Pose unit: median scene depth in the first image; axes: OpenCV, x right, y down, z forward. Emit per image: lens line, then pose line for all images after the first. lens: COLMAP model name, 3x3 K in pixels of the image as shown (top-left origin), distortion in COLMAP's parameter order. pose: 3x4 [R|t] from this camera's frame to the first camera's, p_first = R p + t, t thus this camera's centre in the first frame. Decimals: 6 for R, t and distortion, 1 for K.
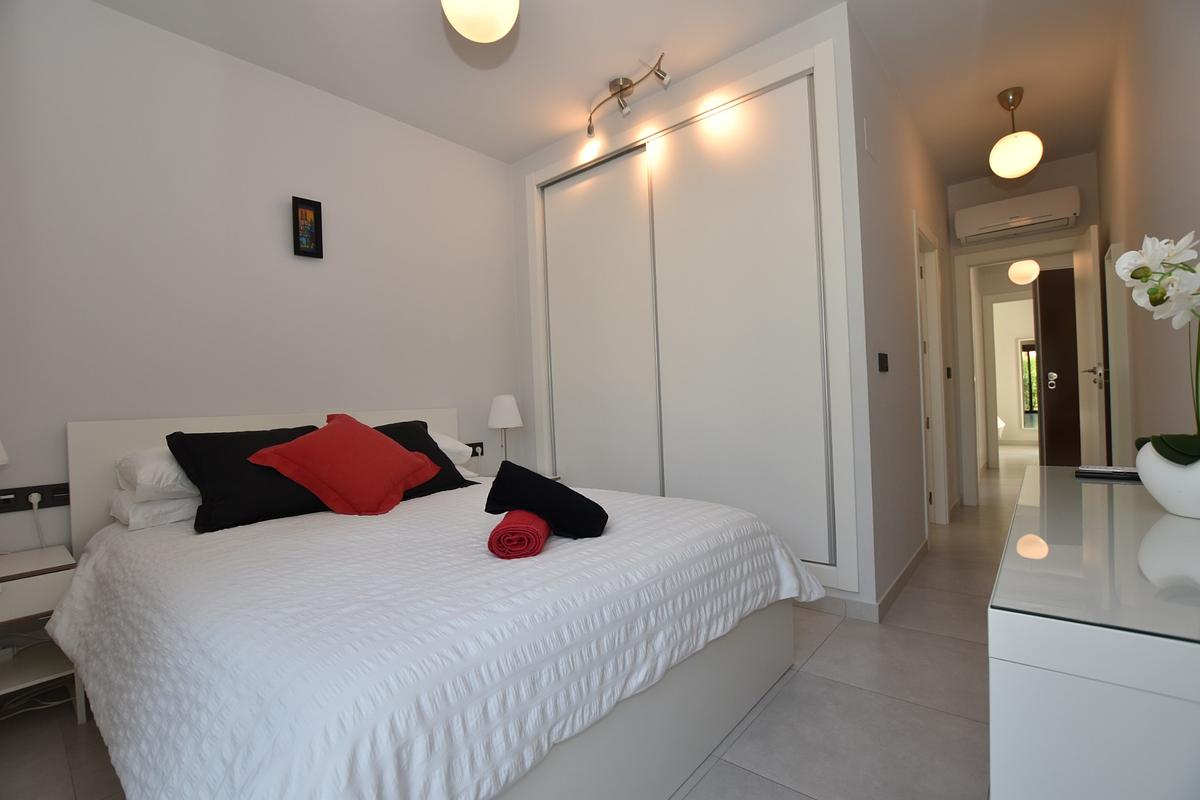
lens RADIAL K [[527.6, 0, 601.0], [0, 527.6, 404.1], [0, 0, 1]] dist [-0.036630, 0.006690]
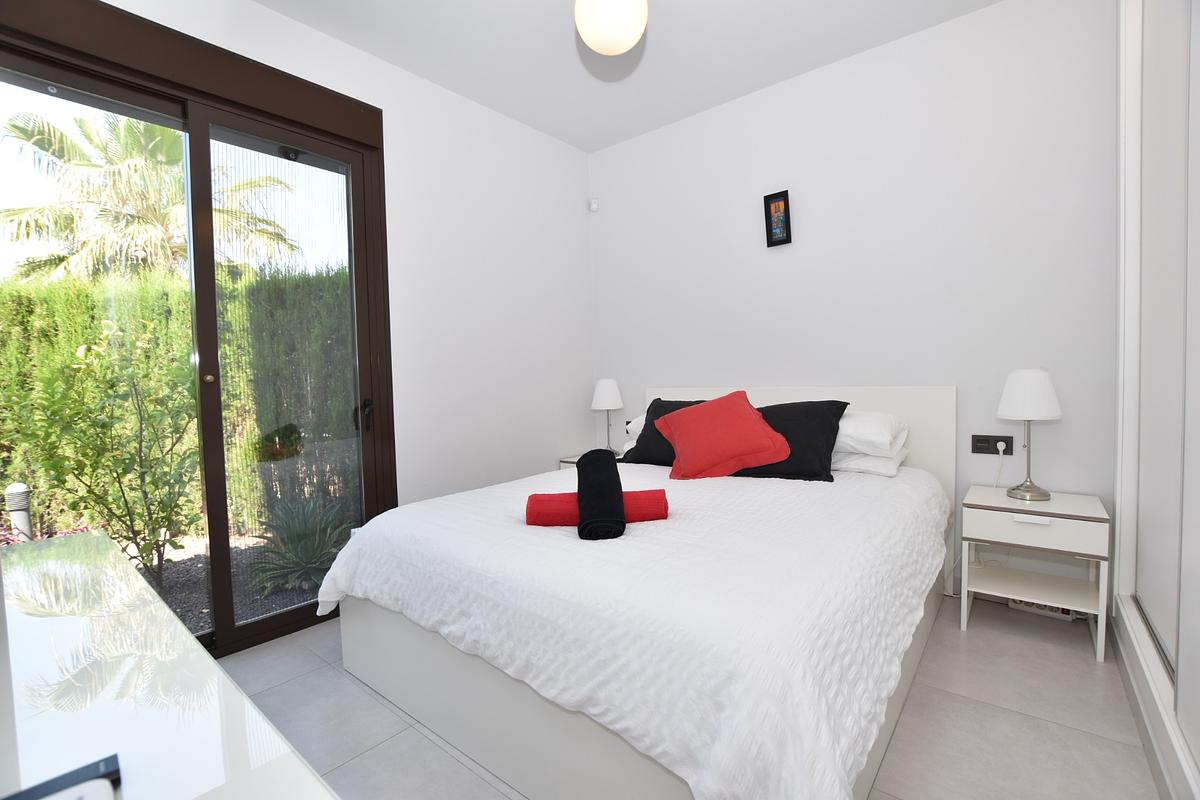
lens RADIAL K [[527.6, 0, 601.0], [0, 527.6, 404.1], [0, 0, 1]] dist [-0.036630, 0.006690]
pose [[0.033755, 0.071286, -0.996885, 0.548320], [0.006162, 0.997419, 0.071533, -0.028055], [0.999411, -0.008557, 0.033229, 0.587135]]
